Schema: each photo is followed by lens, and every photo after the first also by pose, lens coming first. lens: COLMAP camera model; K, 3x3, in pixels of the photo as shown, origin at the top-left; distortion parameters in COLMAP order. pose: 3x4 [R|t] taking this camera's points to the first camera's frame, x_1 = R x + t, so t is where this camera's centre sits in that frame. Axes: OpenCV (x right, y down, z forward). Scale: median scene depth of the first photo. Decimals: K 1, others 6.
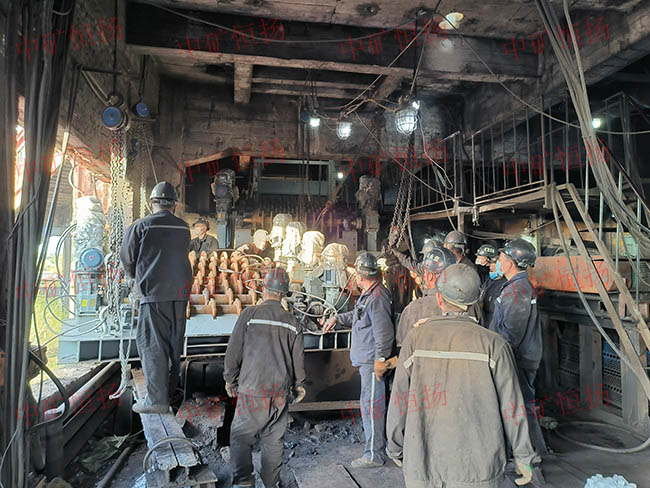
lens RADIAL K [[502.5, 0, 324.9], [0, 502.5, 243.2], [0, 0, 1]] dist [0.019661, 0.041689]
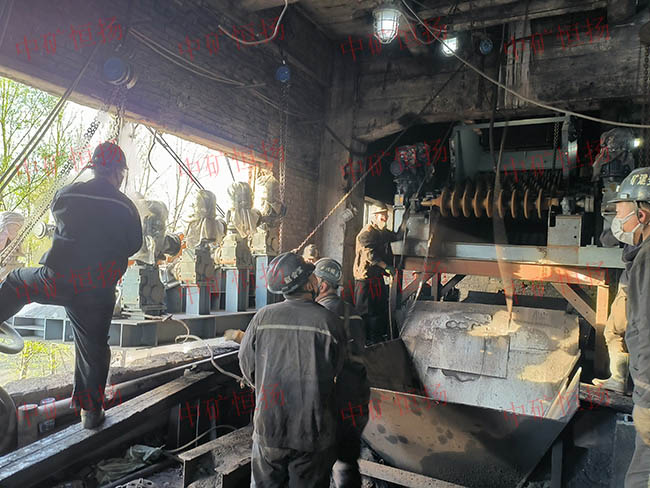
lens RADIAL K [[502.5, 0, 324.7], [0, 502.5, 242.5], [0, 0, 1]] dist [0.019661, 0.041689]
pose [[0.796866, 0.017940, -0.603889, 0.195138], [-0.018973, 0.999809, 0.004667, 0.014296], [0.603858, 0.007739, 0.797055, 0.284159]]
